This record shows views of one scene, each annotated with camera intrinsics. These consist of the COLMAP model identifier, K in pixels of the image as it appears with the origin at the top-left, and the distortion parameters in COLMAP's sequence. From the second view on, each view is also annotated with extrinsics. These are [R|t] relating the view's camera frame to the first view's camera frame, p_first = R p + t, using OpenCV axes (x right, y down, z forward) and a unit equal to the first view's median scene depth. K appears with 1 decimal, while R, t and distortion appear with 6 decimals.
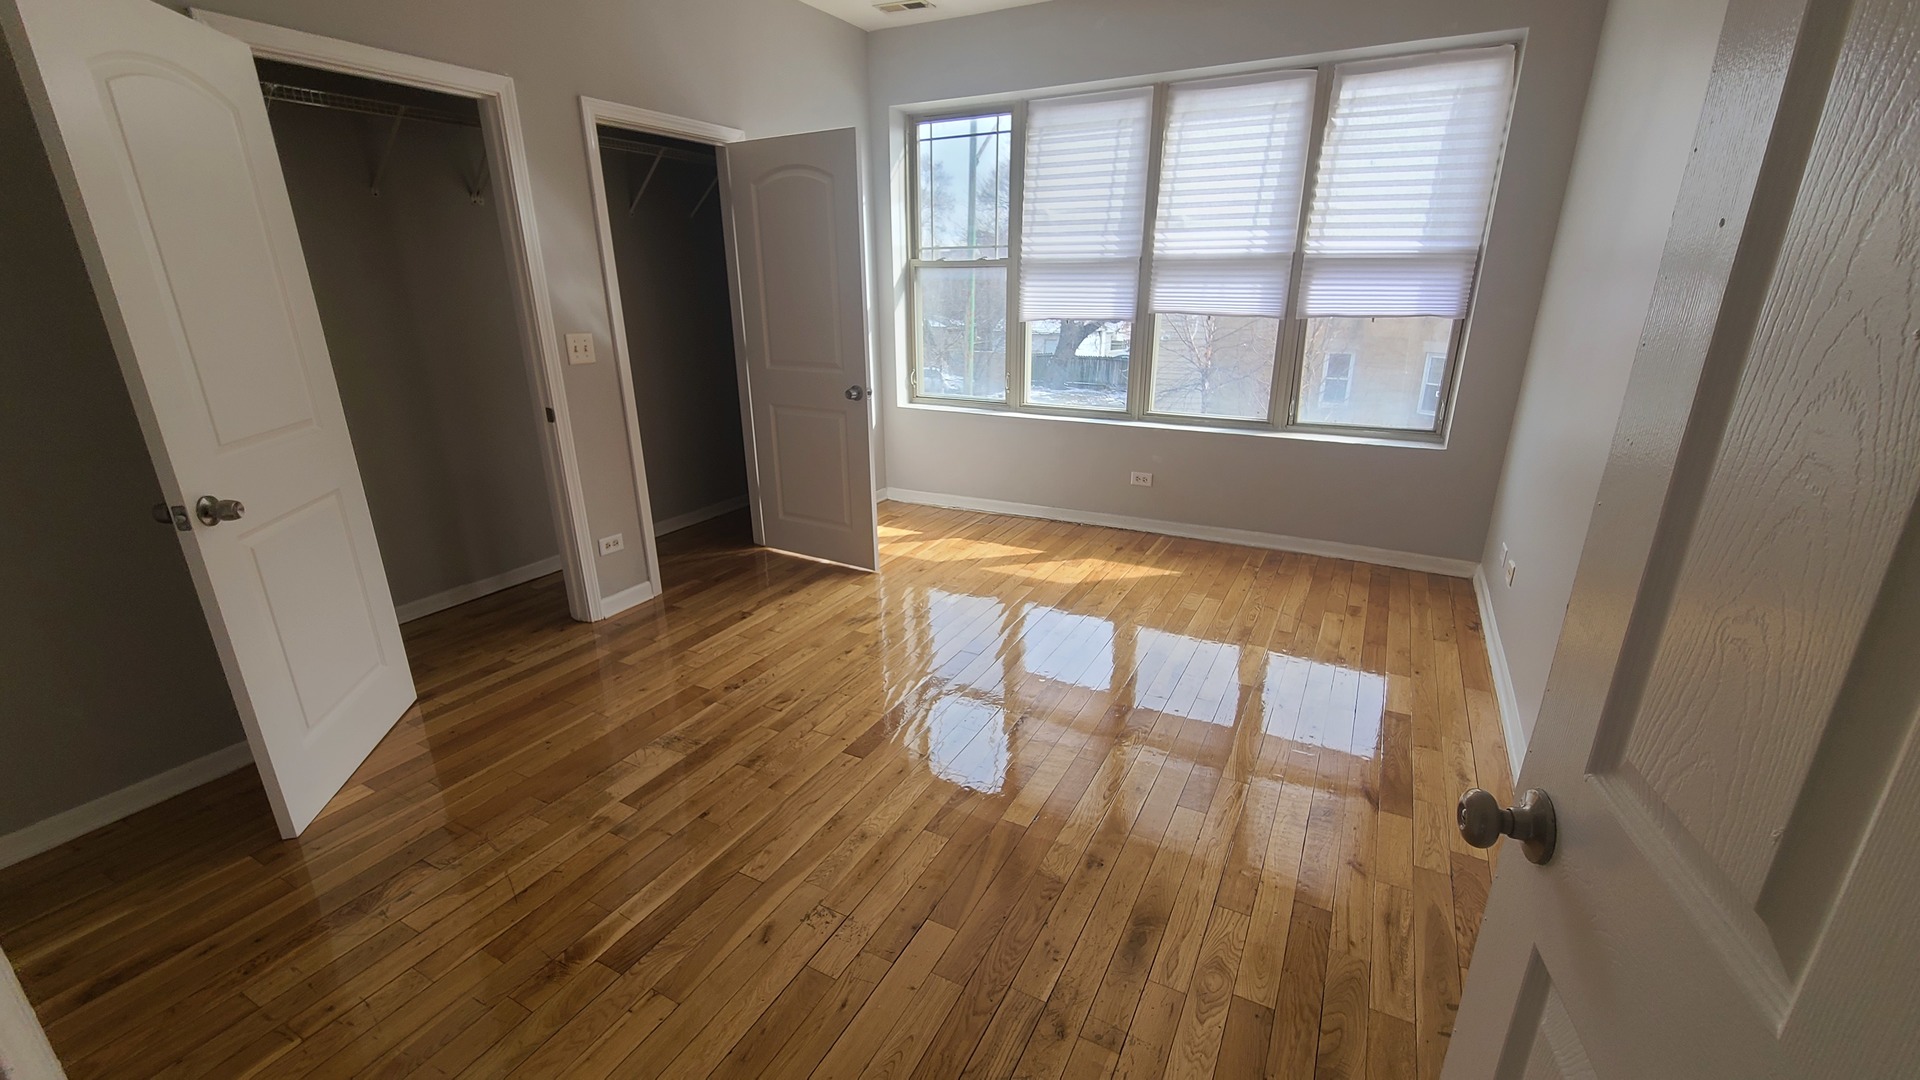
lens RADIAL K [[795.1, 0, 988.2], [0, 795.1, 554.6], [0, 0, 1]] dist [-0.008901, 0.001394]
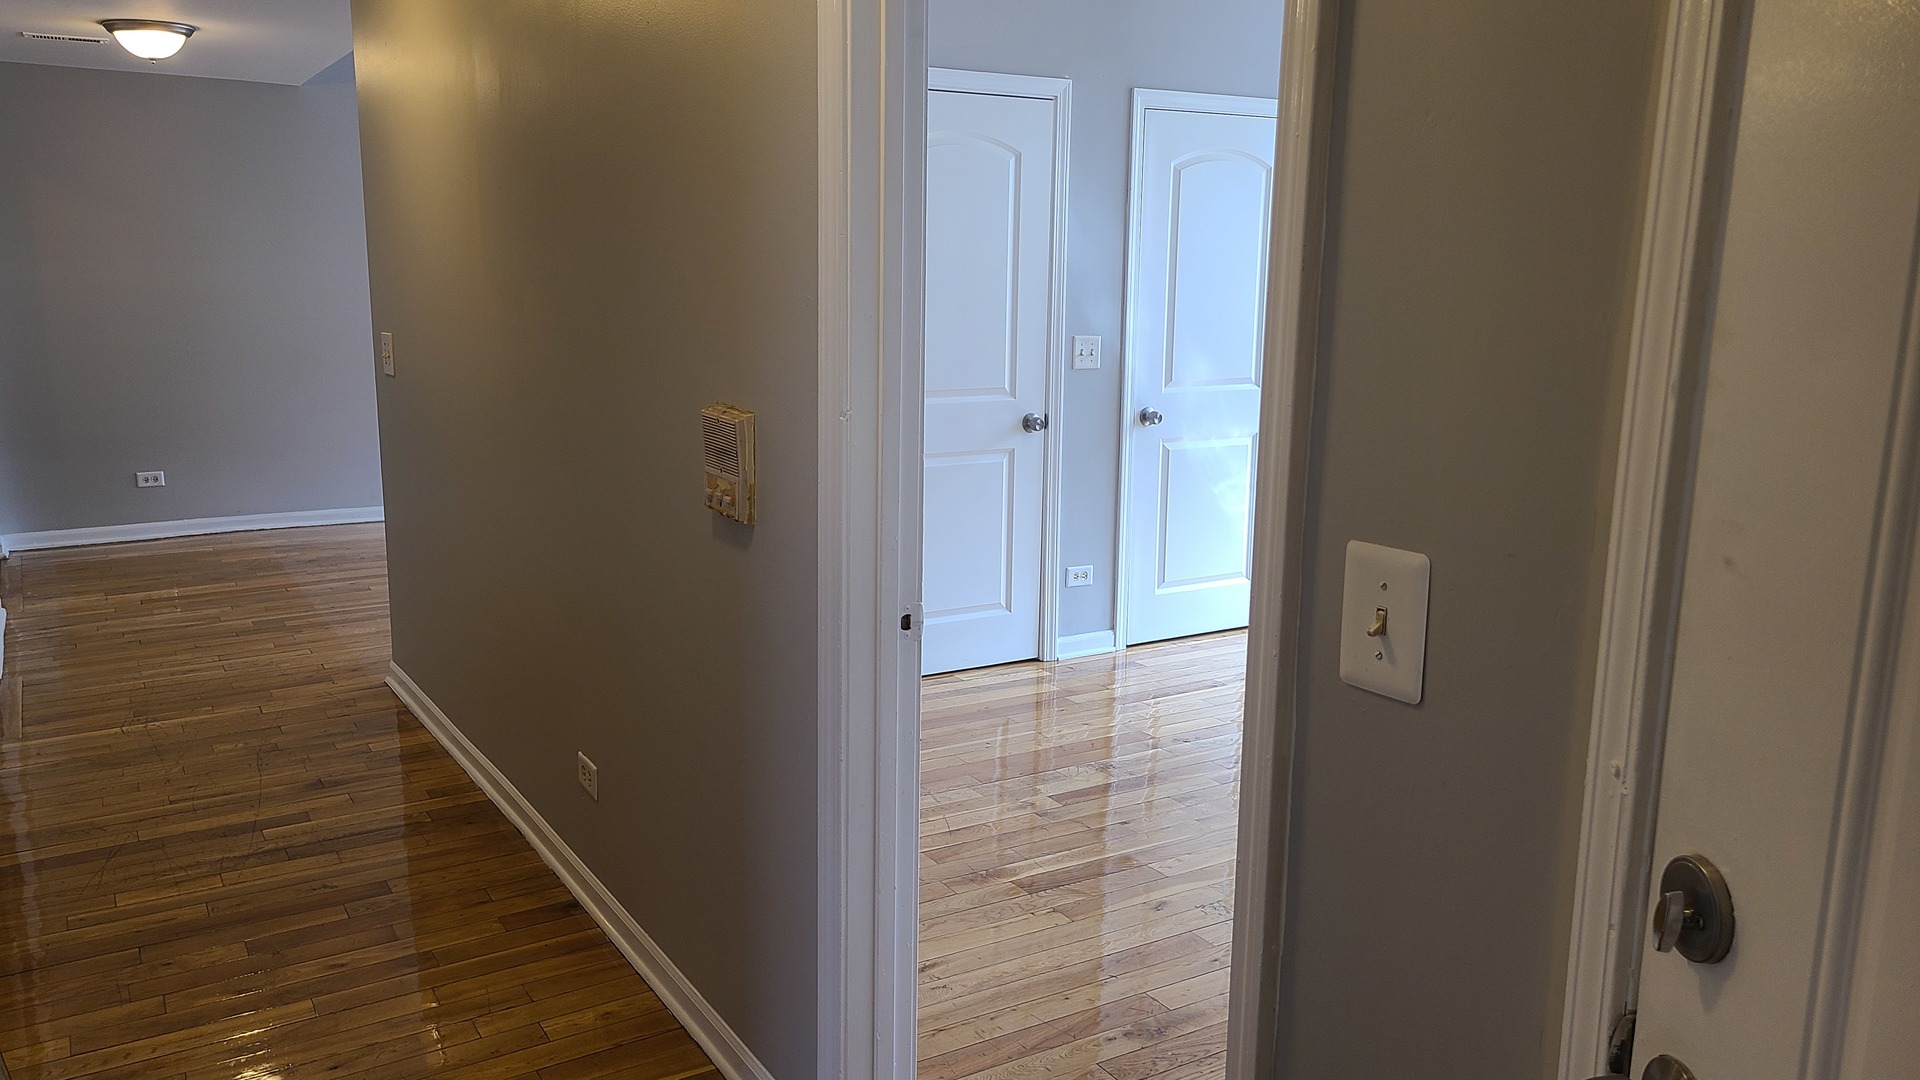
lens RADIAL K [[1467.1, 0, 948.9], [0, 1467.1, 546.8], [0, 0, 1]] dist [0.010678, 0.000464]
pose [[0.853487, 0.106268, -0.510163, 0.305713], [-0.181033, 0.978477, -0.099044, 0.203659], [0.488658, 0.176889, 0.854356, -0.625798]]
